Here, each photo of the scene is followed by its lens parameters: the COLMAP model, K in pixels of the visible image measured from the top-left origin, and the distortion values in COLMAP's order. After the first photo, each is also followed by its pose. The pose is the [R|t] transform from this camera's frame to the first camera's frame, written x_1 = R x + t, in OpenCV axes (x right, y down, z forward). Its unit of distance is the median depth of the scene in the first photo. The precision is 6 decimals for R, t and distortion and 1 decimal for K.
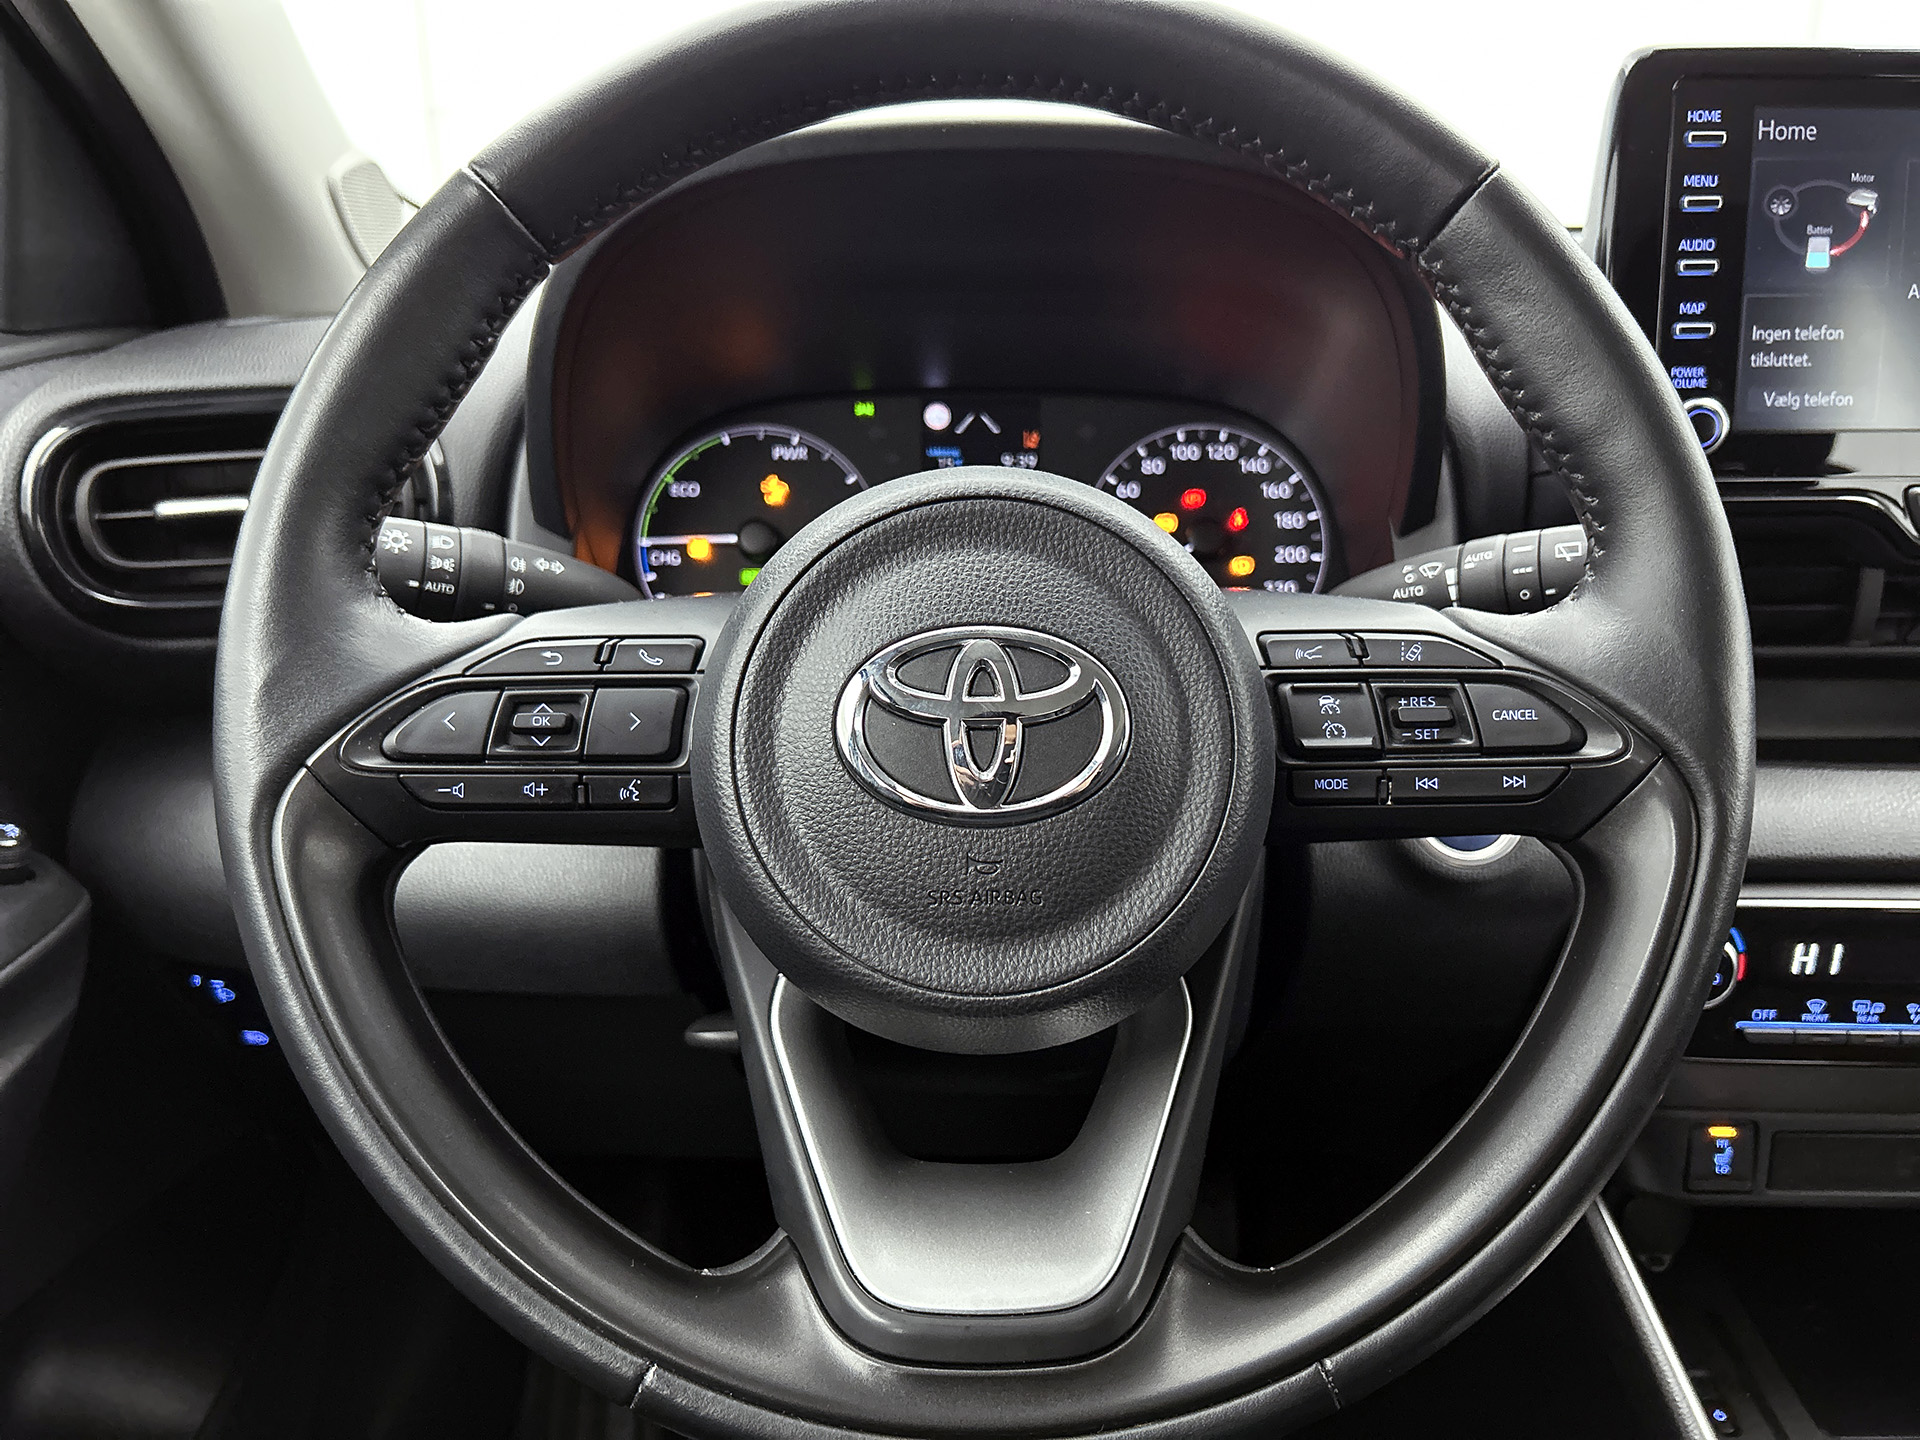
lens RADIAL K [[1433.5, 0, 978.4], [0, 1433.5, 715.2], [0, 0, 1]] dist [0.138578, -0.252503]
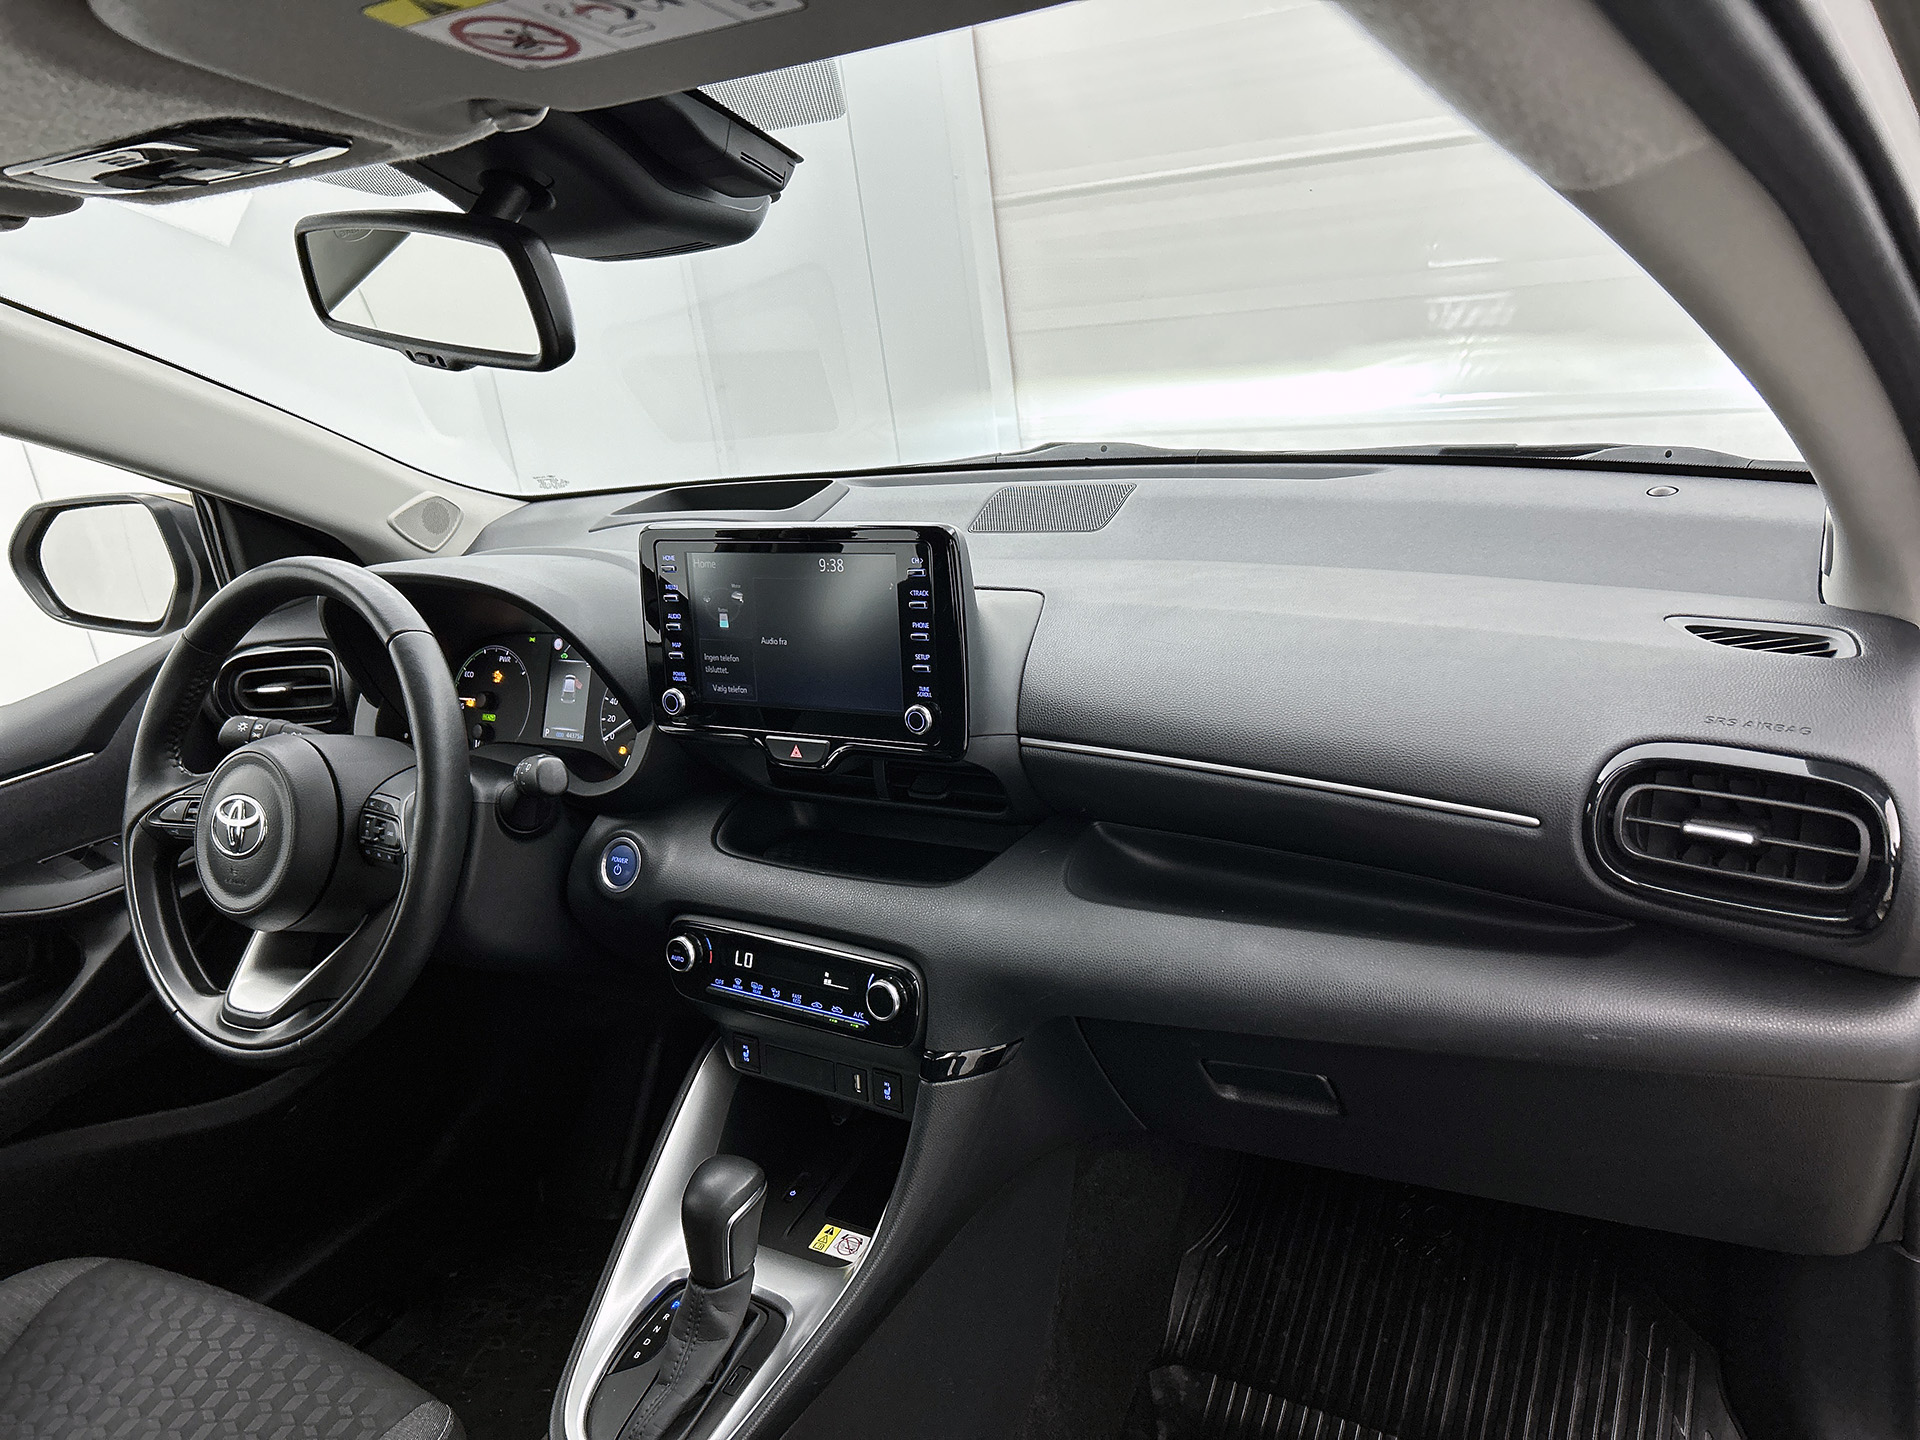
lens RADIAL K [[1474.1, 0, 983.5], [0, 1474.1, 715.7], [0, 0, 1]] dist [0.045817, -0.040504]
pose [[0.855032, 0.068798, -0.513992, 2.417457], [-0.046637, 0.997346, 0.055914, -0.384876], [0.516474, -0.023837, 0.855971, -0.755791]]
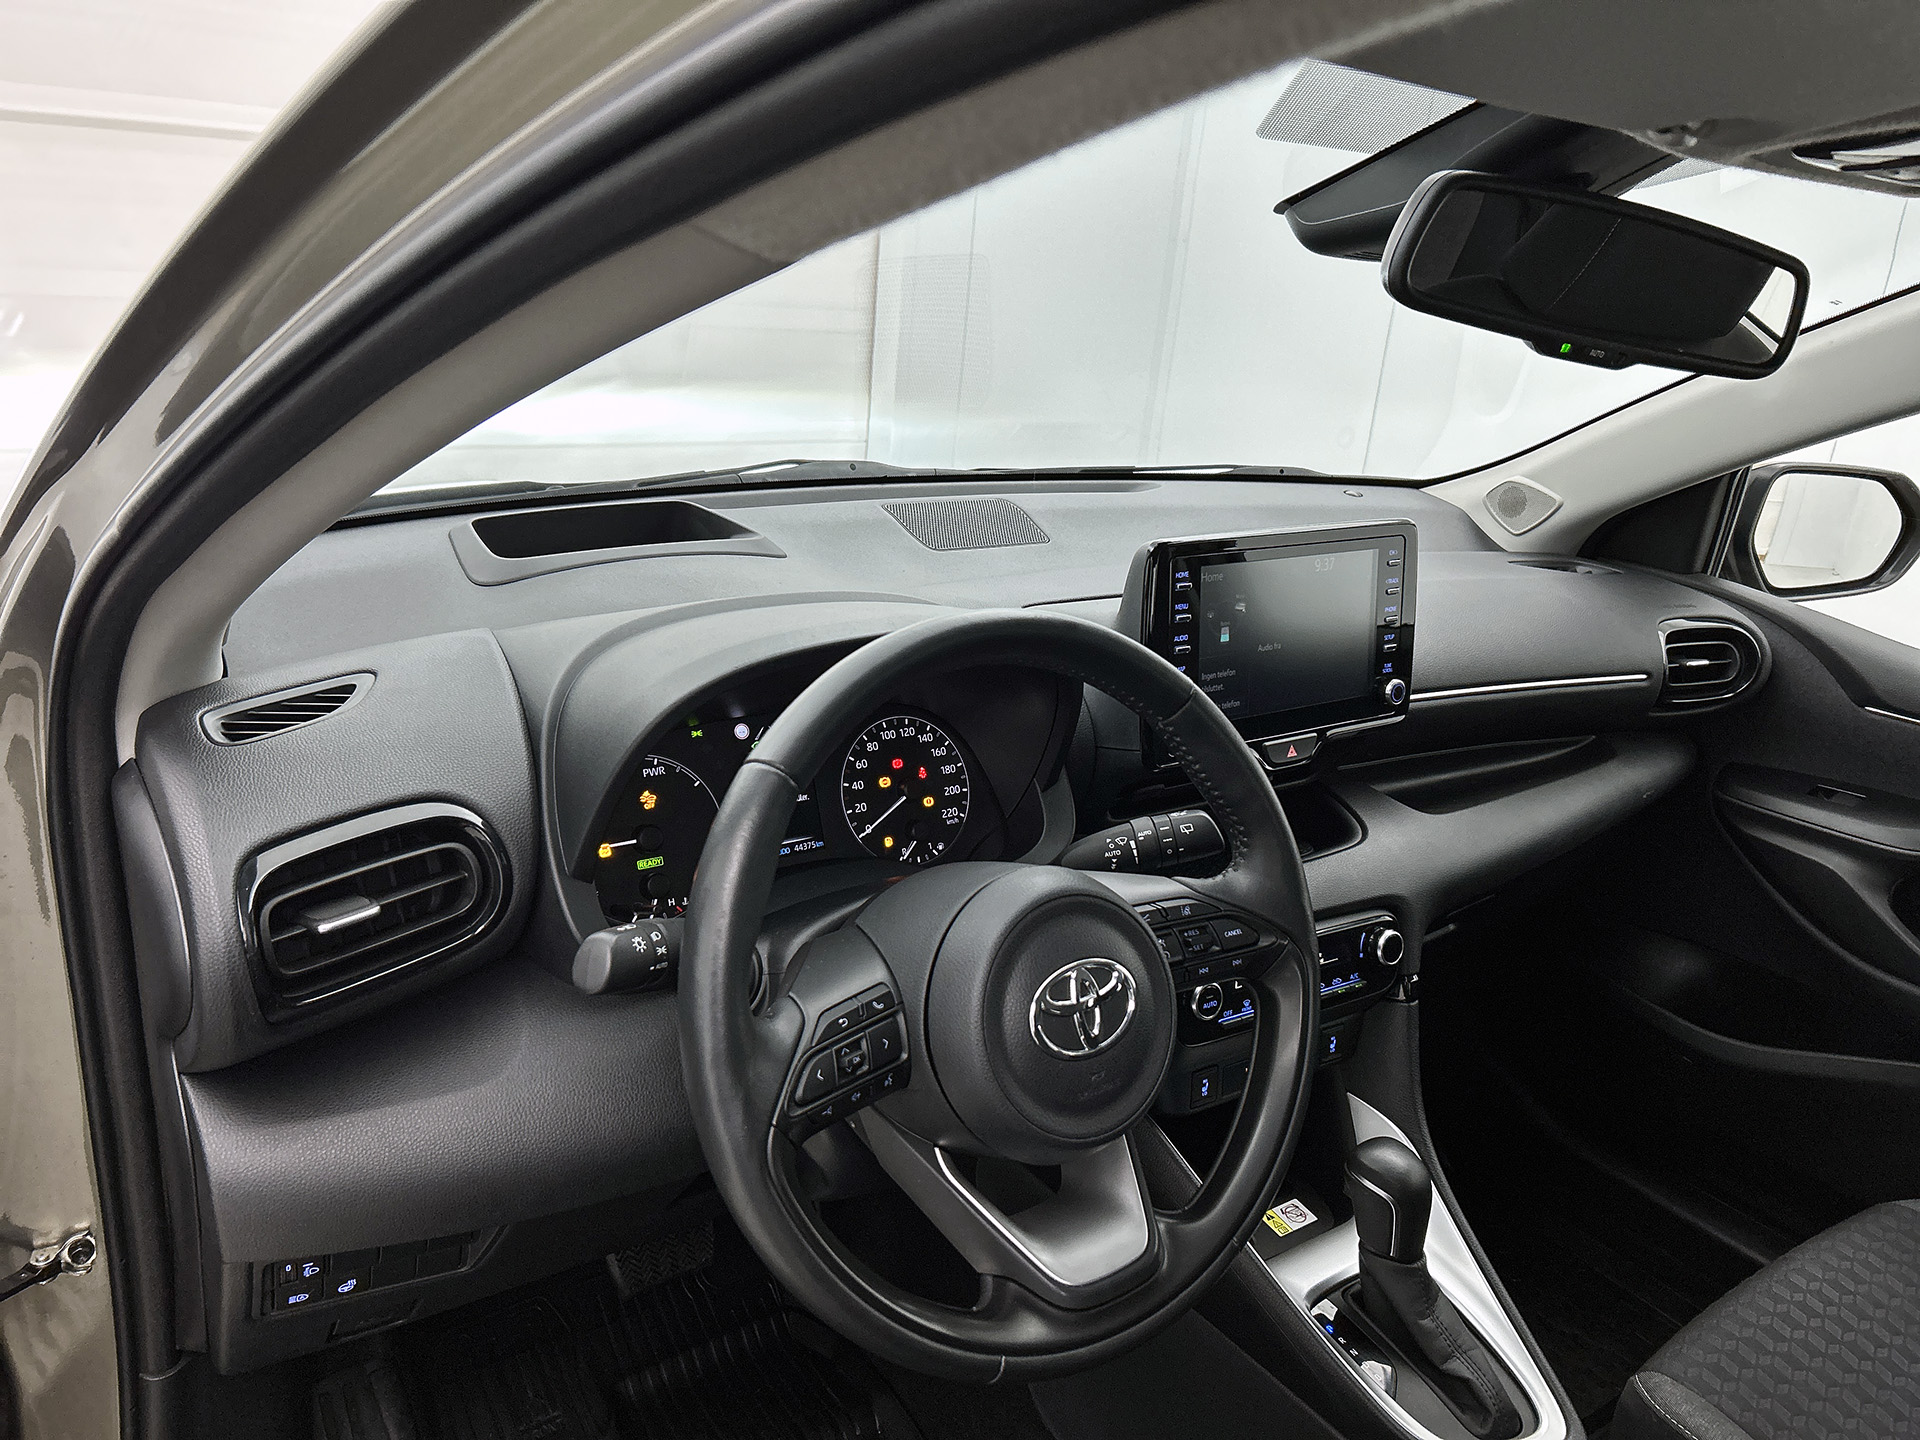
lens RADIAL K [[1474.1, 0, 983.5], [0, 1474.1, 715.7], [0, 0, 1]] dist [0.045817, -0.040504]
pose [[0.810588, -0.121071, 0.572965, -1.057579], [0.102220, 0.992627, 0.065134, -0.453362], [-0.576626, 0.005771, 0.816988, -0.576464]]
